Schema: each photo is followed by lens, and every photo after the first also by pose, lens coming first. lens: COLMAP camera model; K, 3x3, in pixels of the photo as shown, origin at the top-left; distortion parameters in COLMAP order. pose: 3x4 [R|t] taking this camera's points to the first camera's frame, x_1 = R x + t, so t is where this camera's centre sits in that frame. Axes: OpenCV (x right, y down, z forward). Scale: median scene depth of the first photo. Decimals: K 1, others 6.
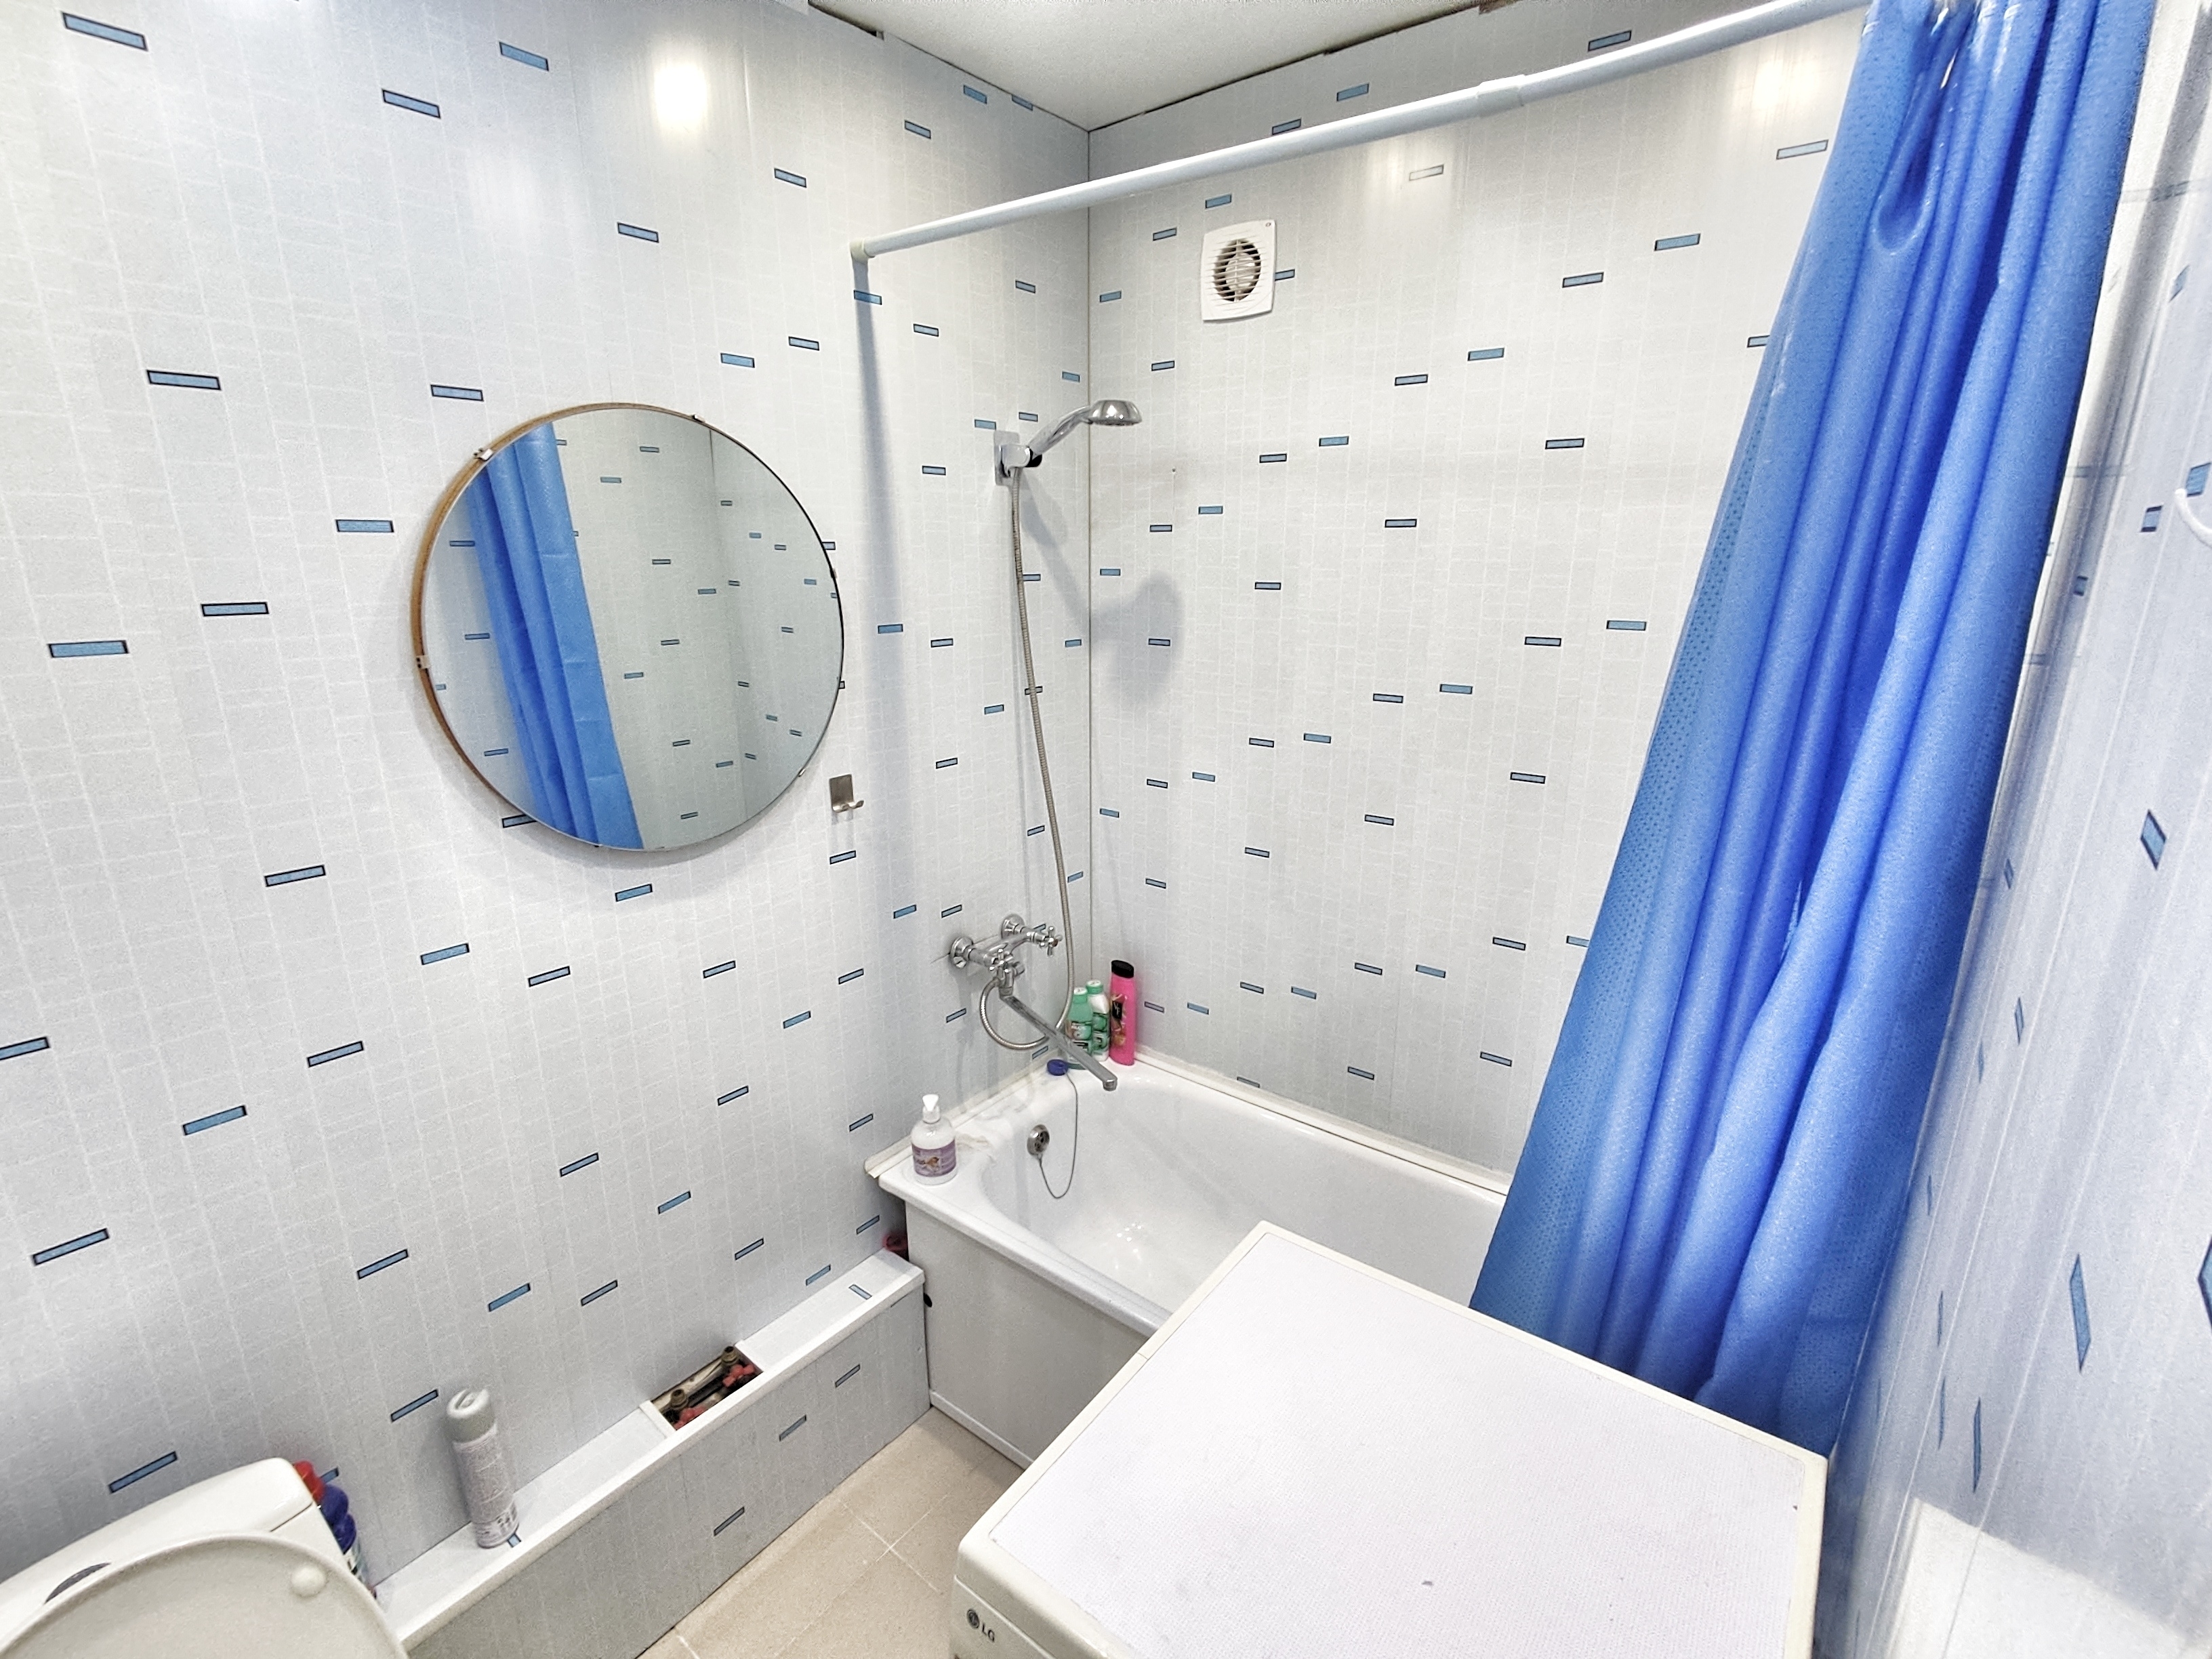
lens RADIAL K [[1017.8, 0, 1107.0], [0, 1017.8, 841.2], [0, 0, 1]] dist [-0.002923, 0.000085]
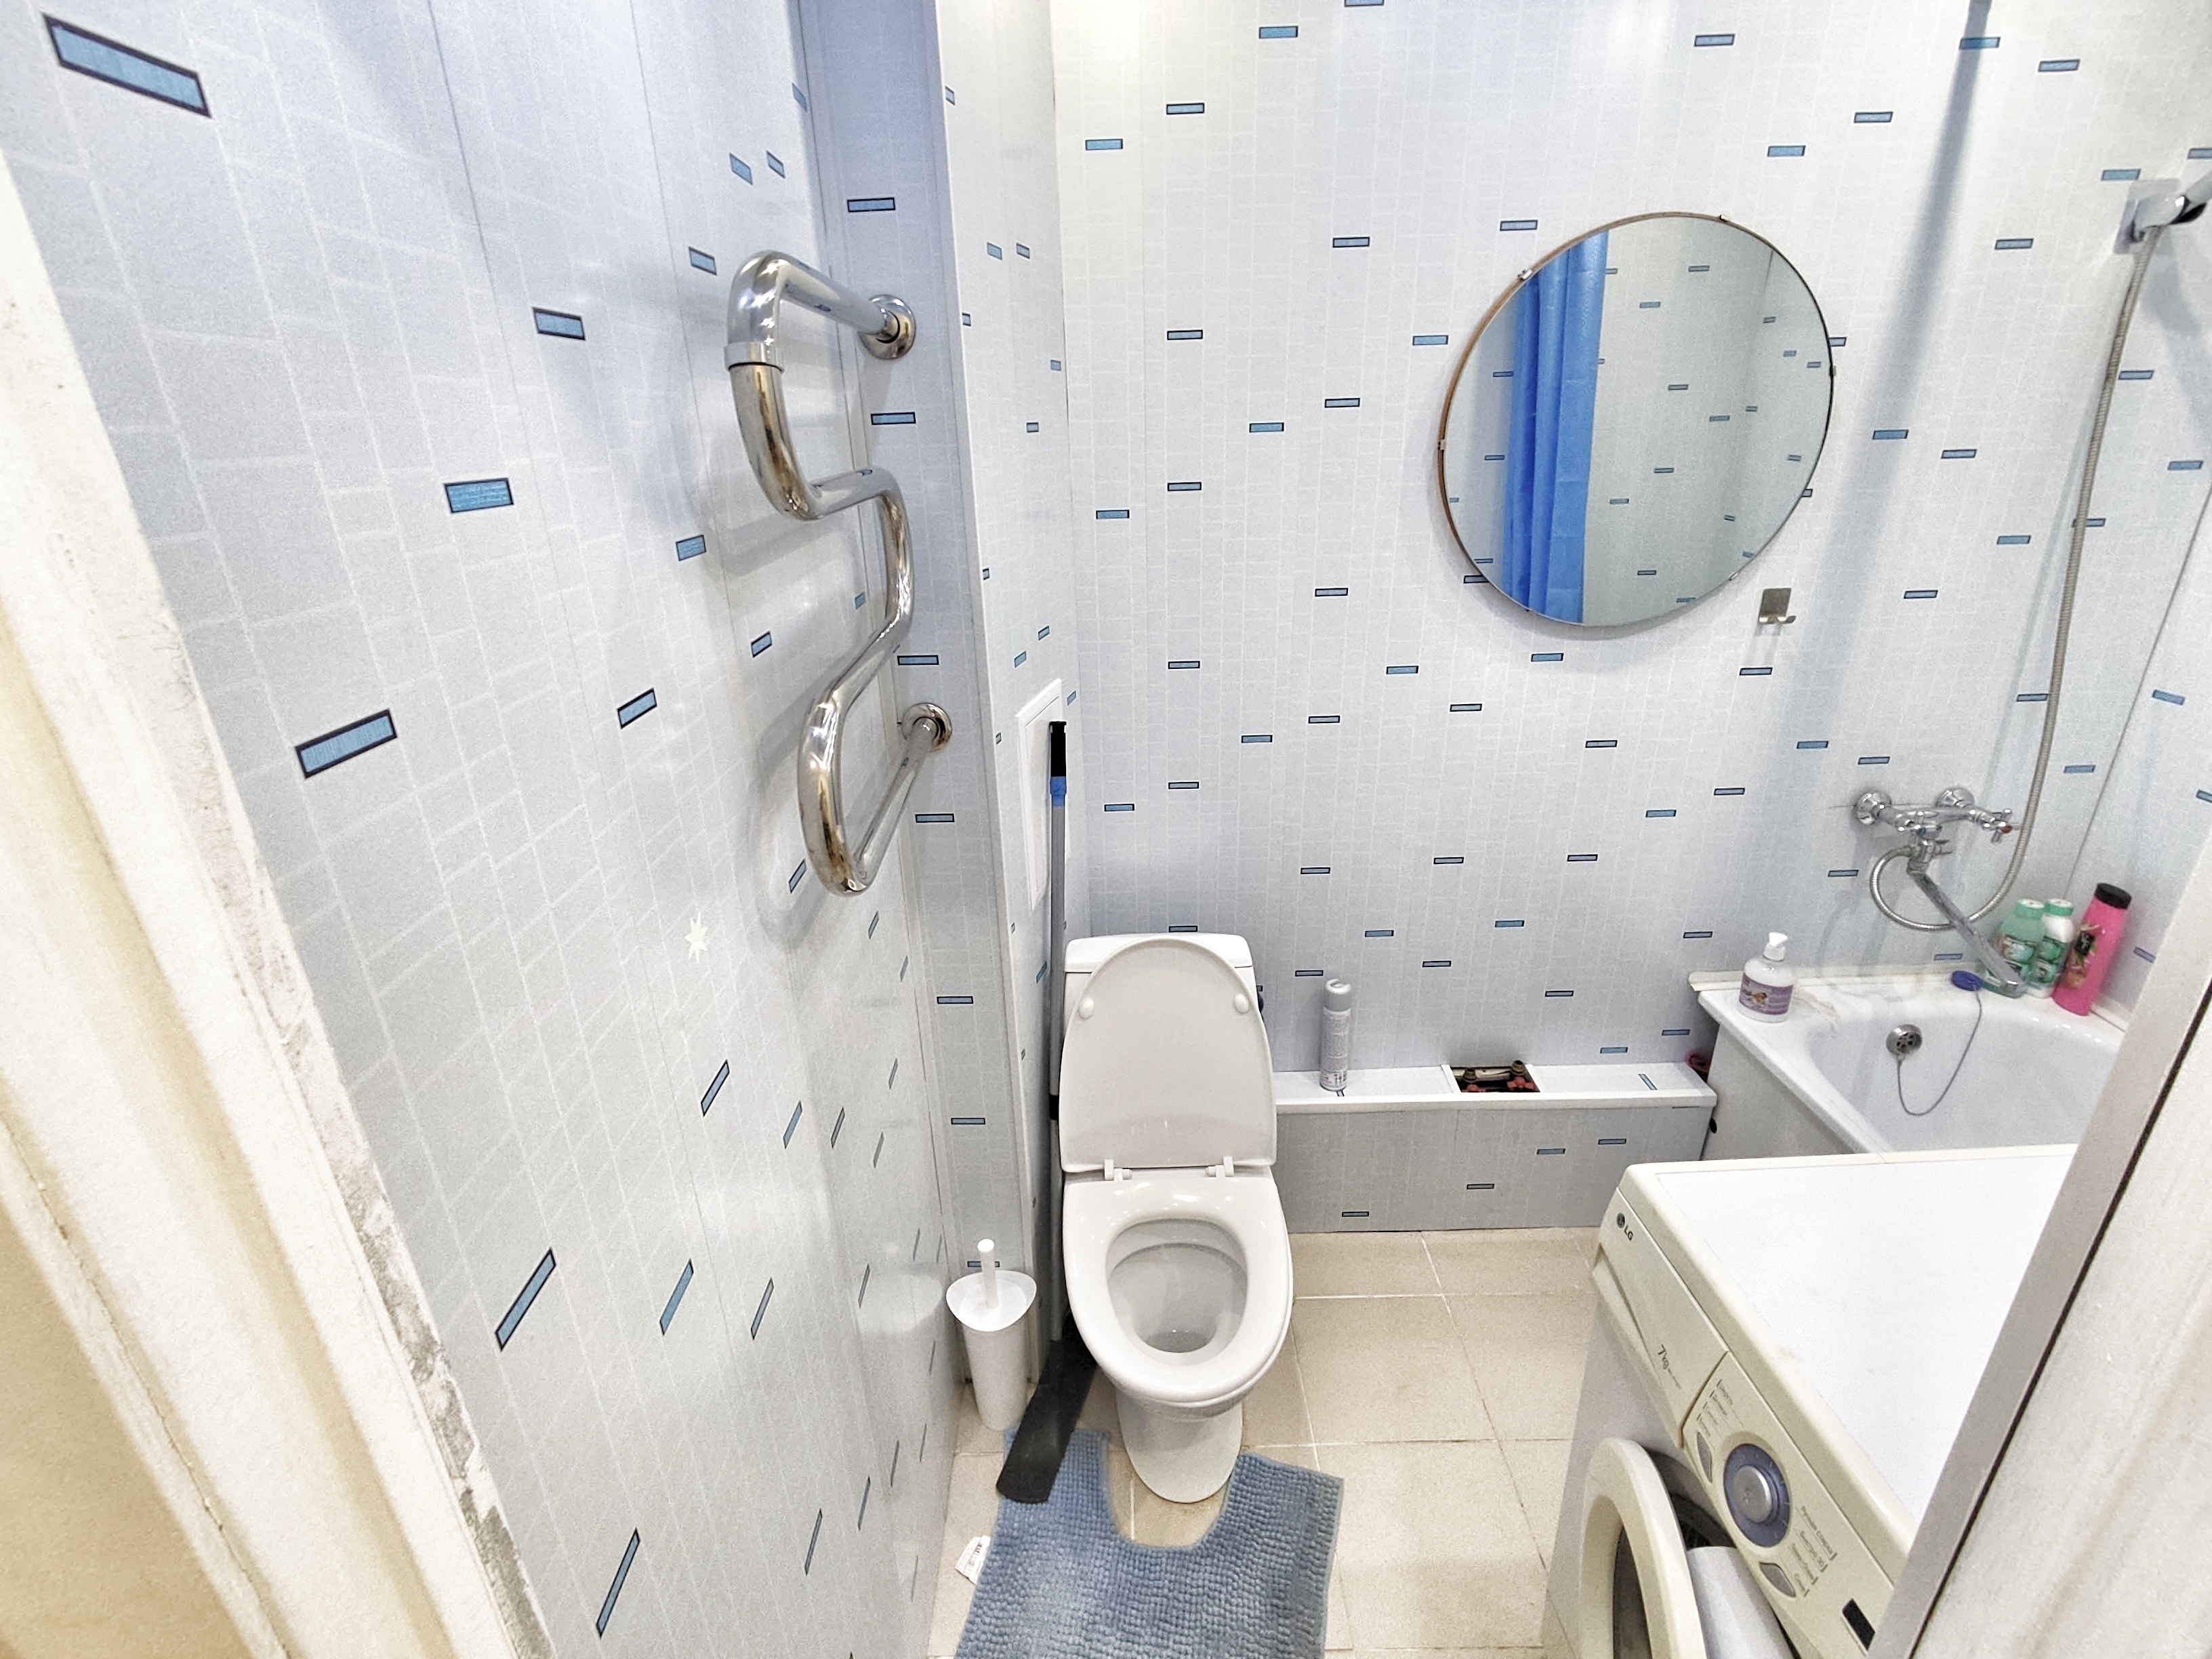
lens RADIAL K [[1017.8, 0, 1107.0], [0, 1017.8, 841.2], [0, 0, 1]] dist [-0.002923, 0.000085]
pose [[0.620106, 0.282414, -0.731923, 0.112856], [-0.186937, 0.959277, 0.211760, 0.074861], [0.761921, 0.005510, 0.647647, -0.127169]]
